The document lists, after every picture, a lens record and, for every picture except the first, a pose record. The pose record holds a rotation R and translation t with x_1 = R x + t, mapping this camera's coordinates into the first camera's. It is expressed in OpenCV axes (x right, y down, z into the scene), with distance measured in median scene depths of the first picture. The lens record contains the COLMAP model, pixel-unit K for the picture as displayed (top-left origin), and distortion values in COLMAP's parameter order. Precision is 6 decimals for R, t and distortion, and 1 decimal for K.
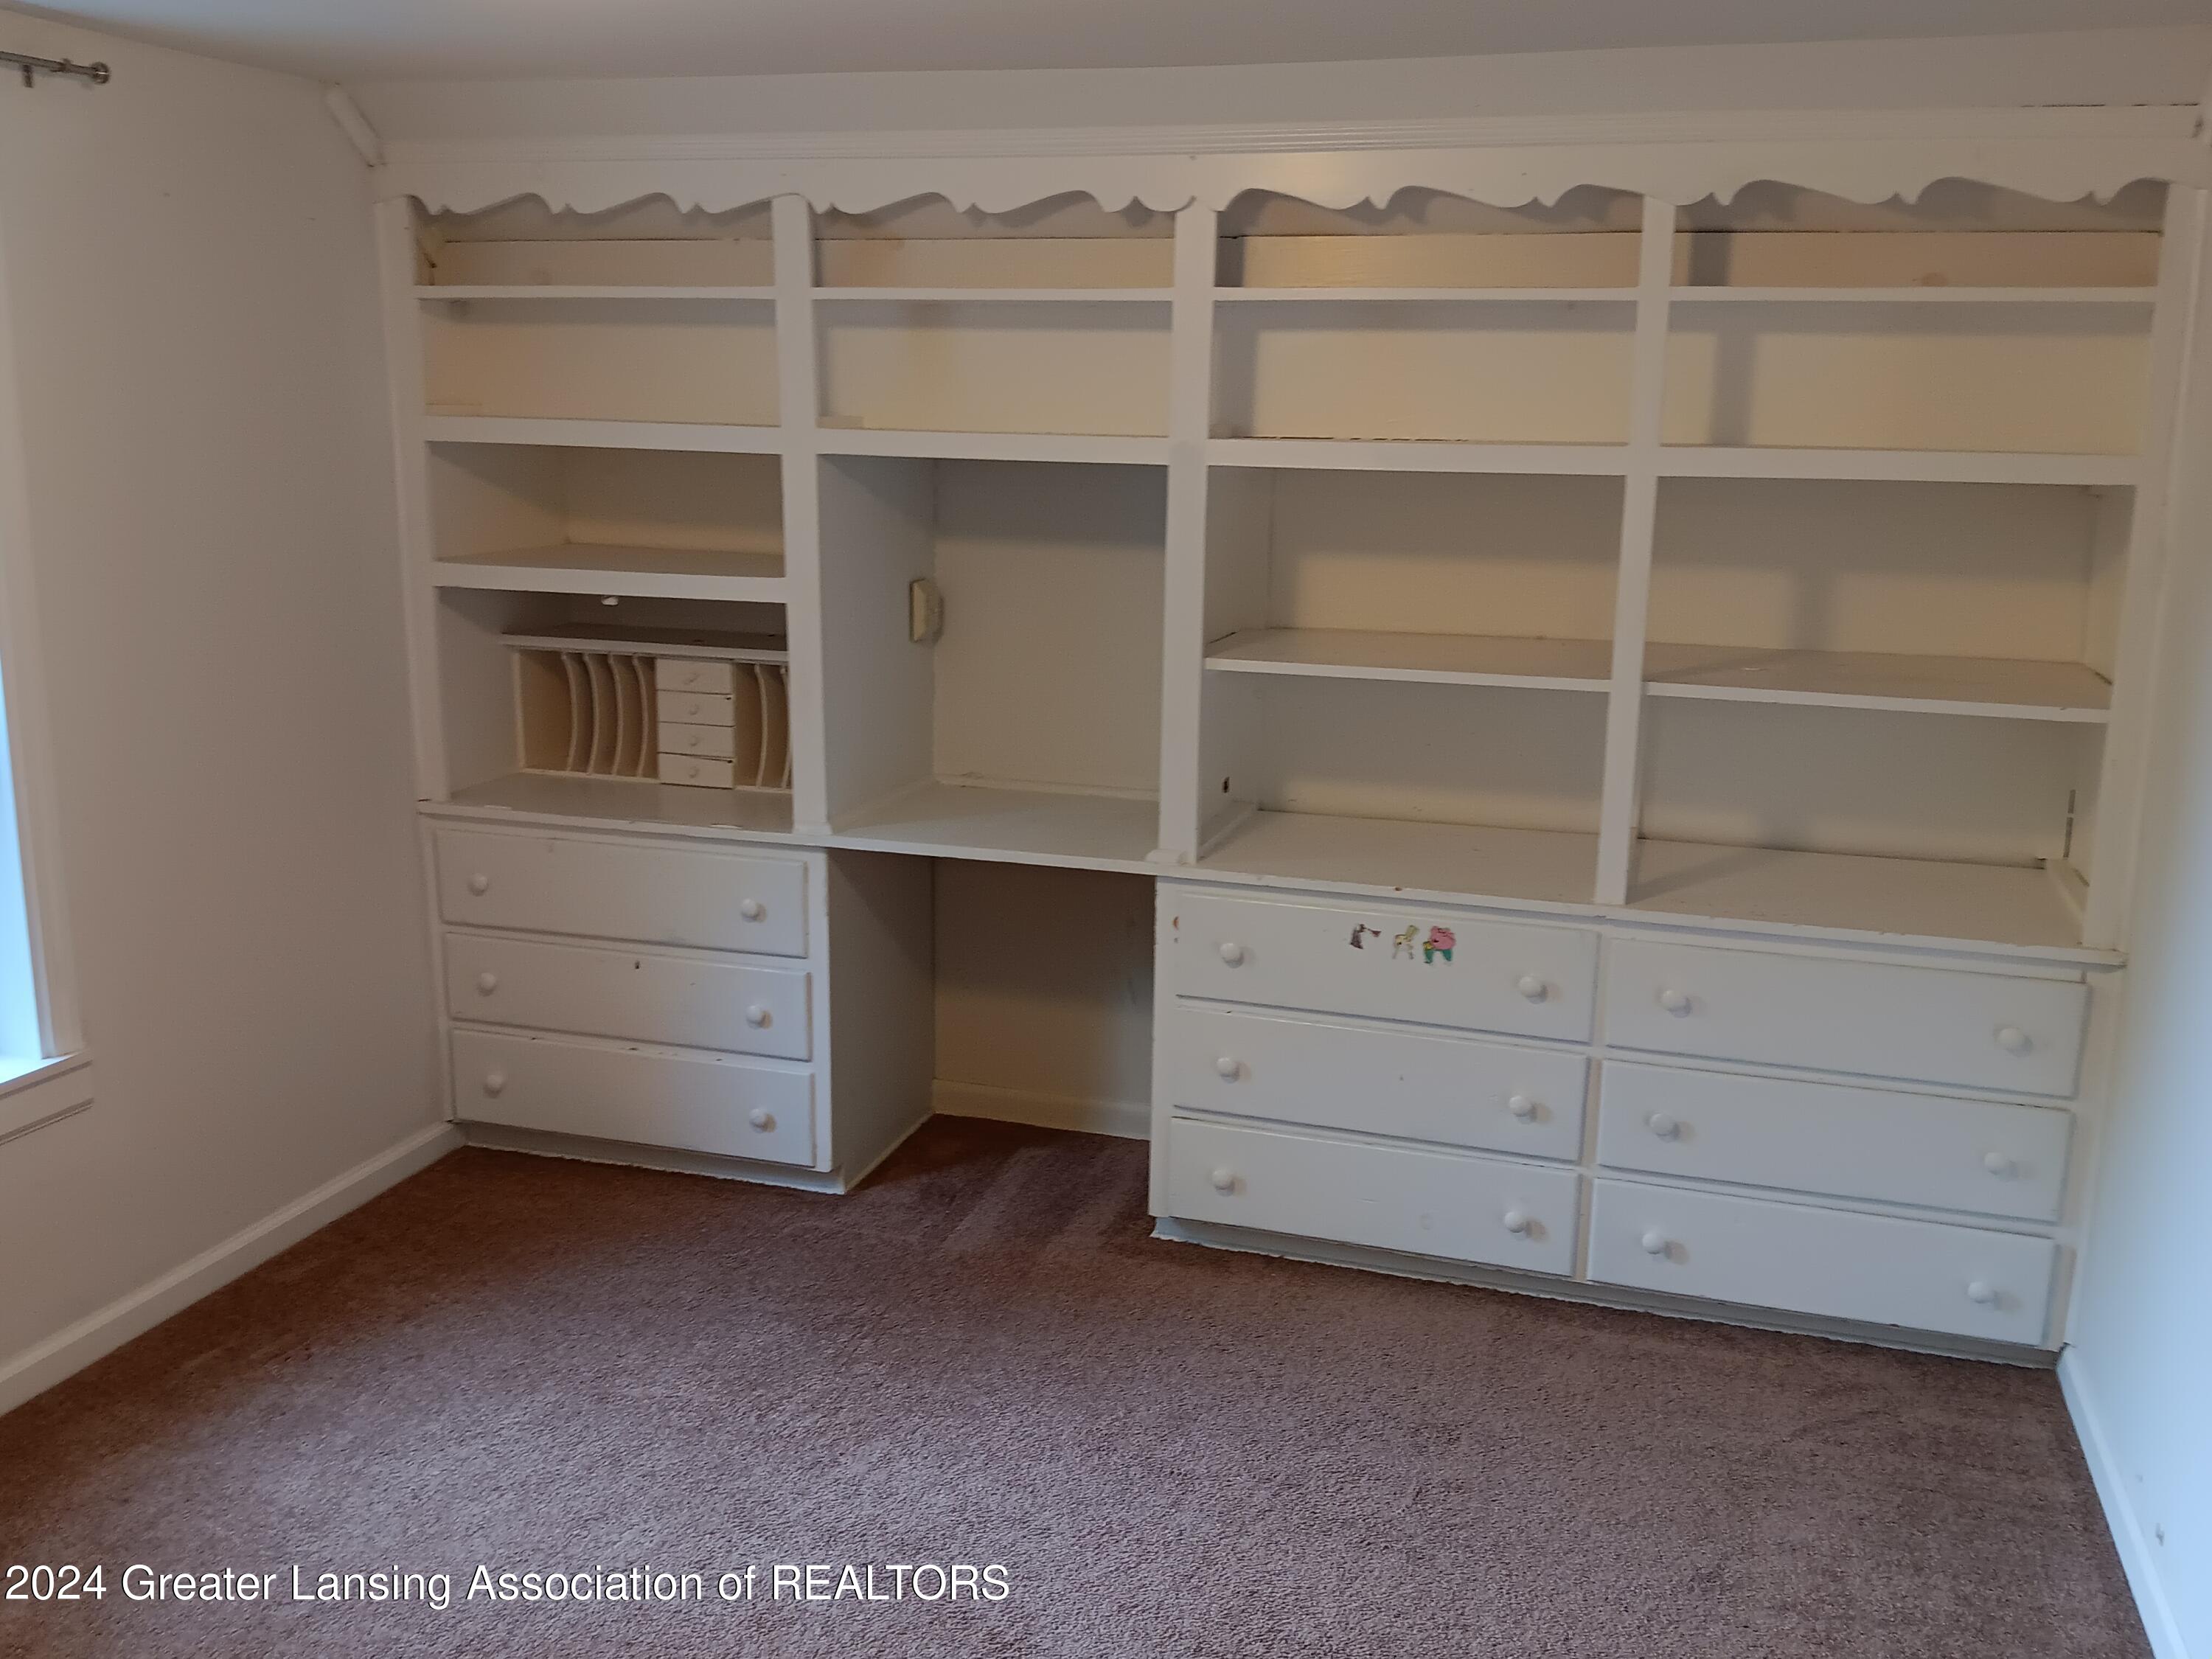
lens RADIAL K [[1895.6, 0, 1065.1], [0, 1895.6, 756.6], [0, 0, 1]] dist [0.098535, -0.258297]
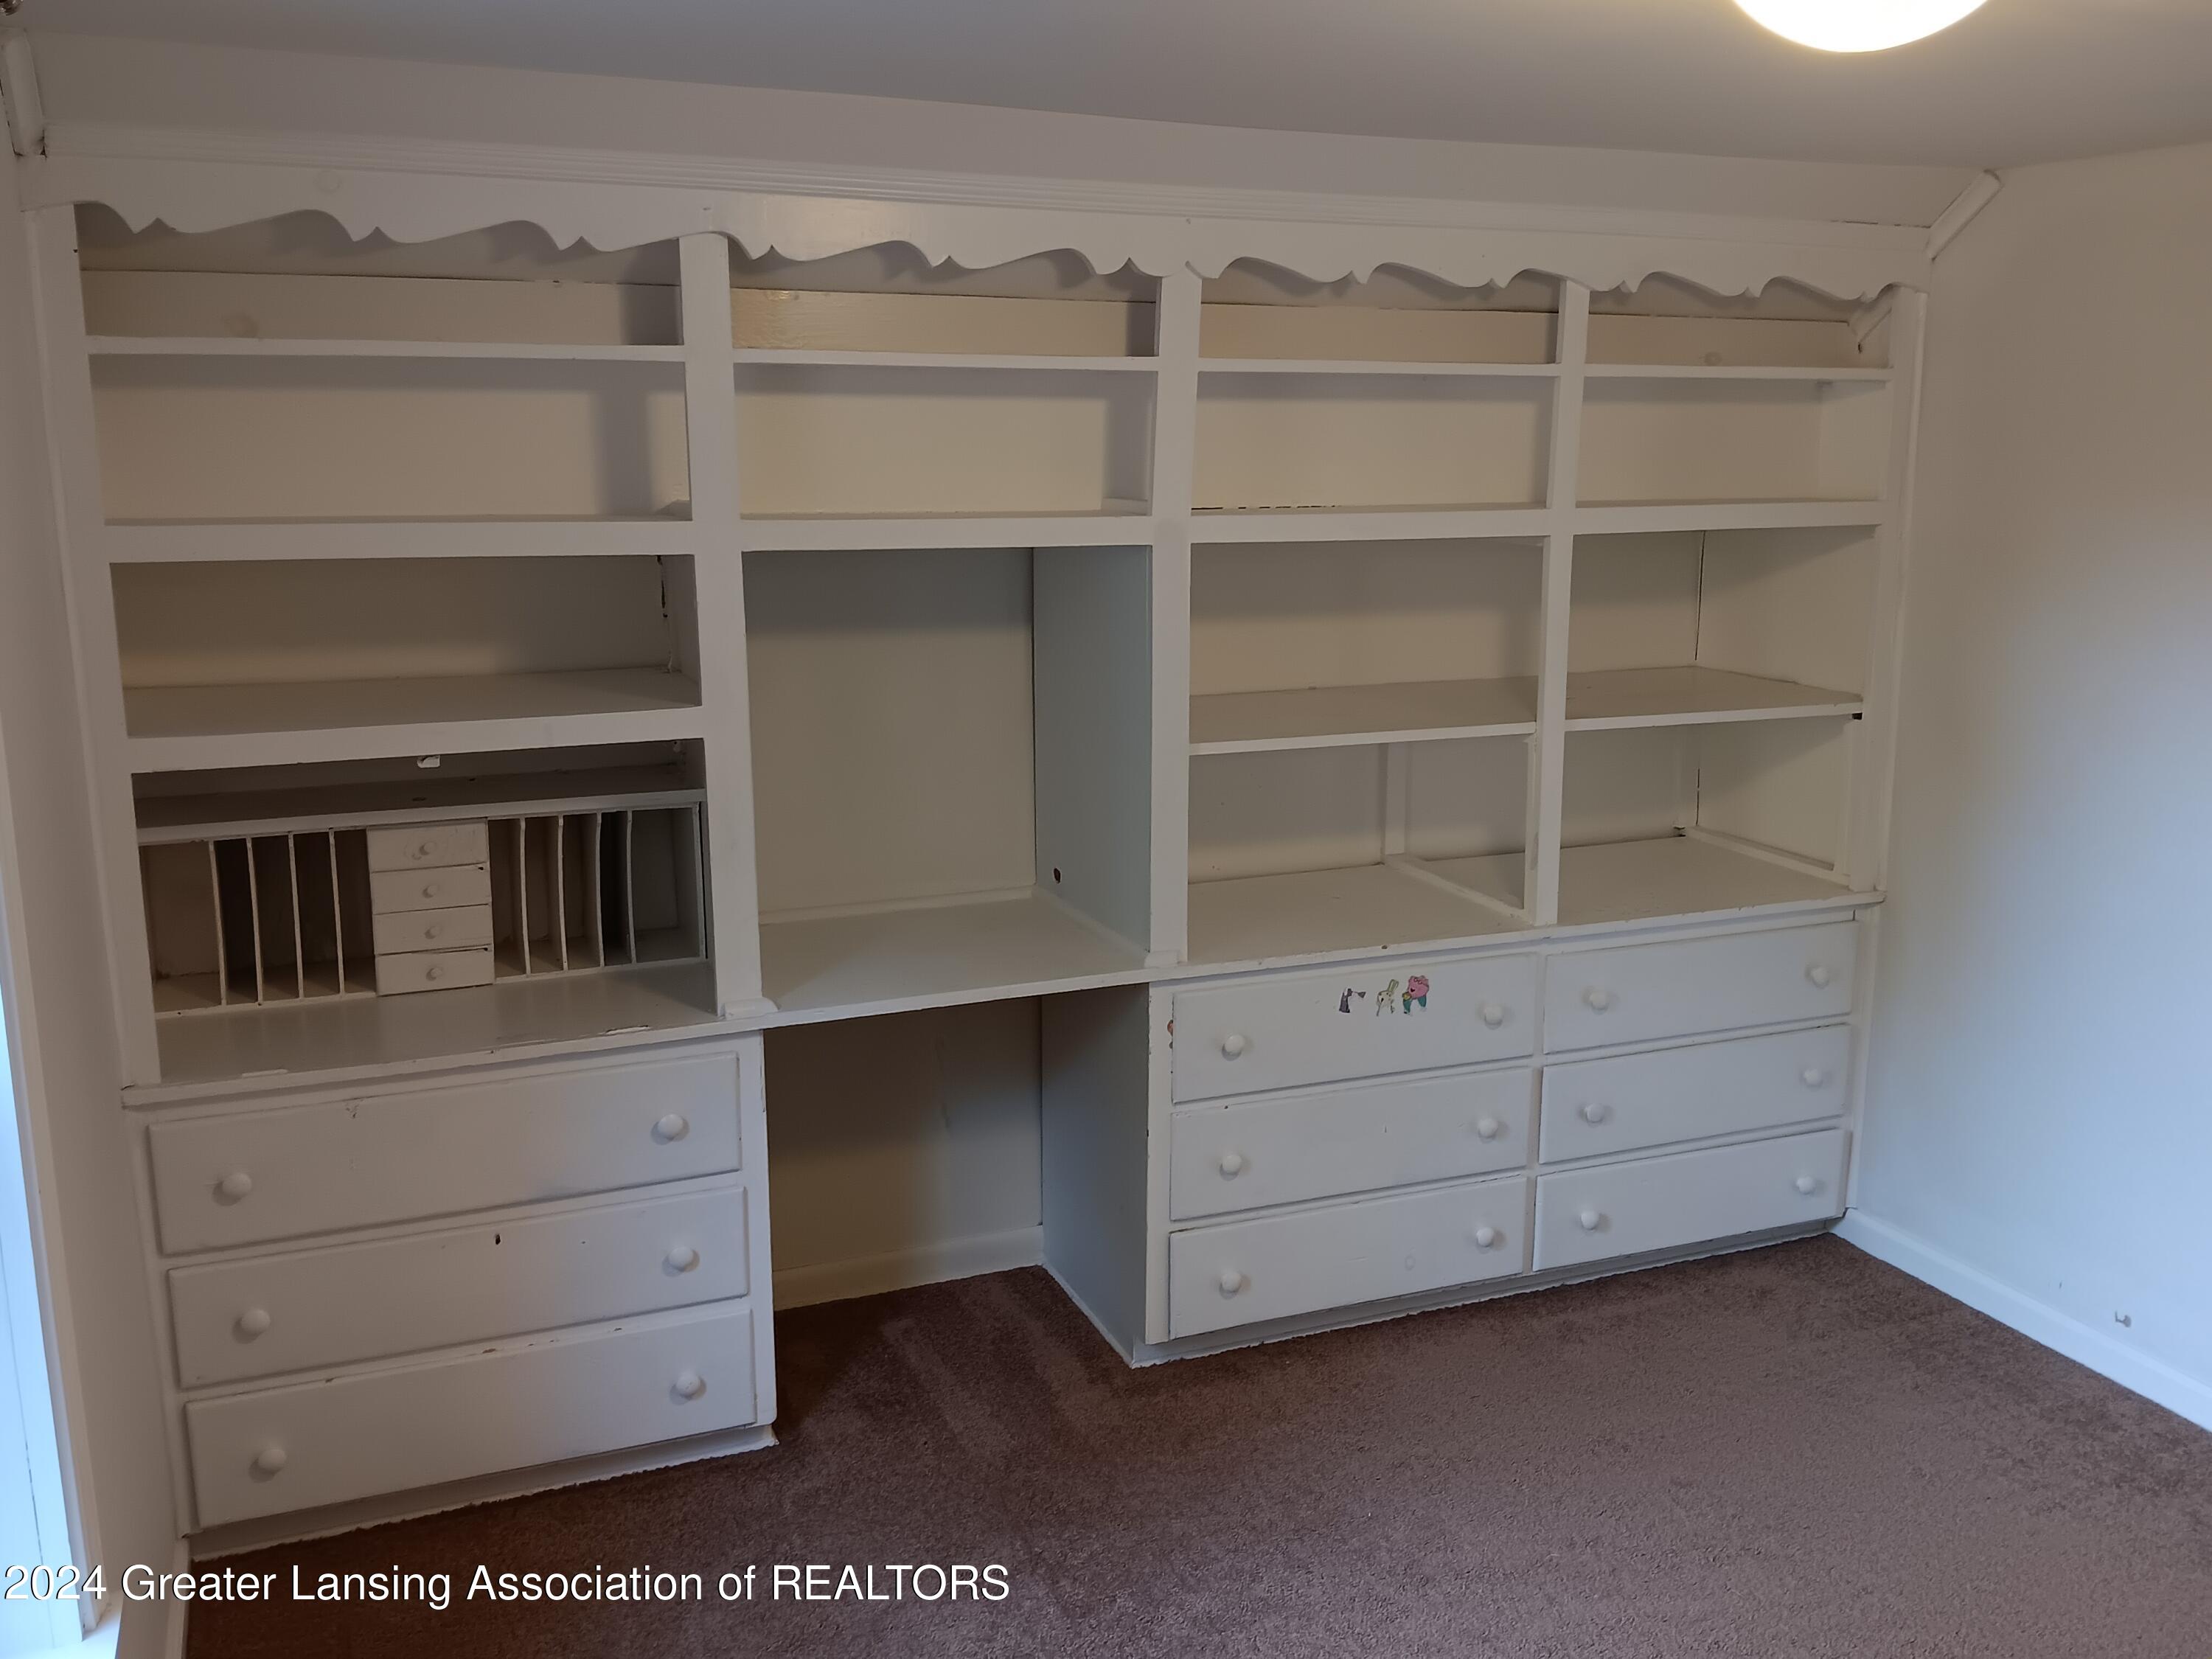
lens RADIAL K [[1895.6, 0, 1065.1], [0, 1895.6, 756.6], [0, 0, 1]] dist [0.098535, -0.258297]
pose [[0.771611, -0.120643, 0.624549, -0.556111], [0.128532, 0.991167, 0.032665, -0.083153], [-0.622973, 0.055070, 0.780302, 0.292206]]
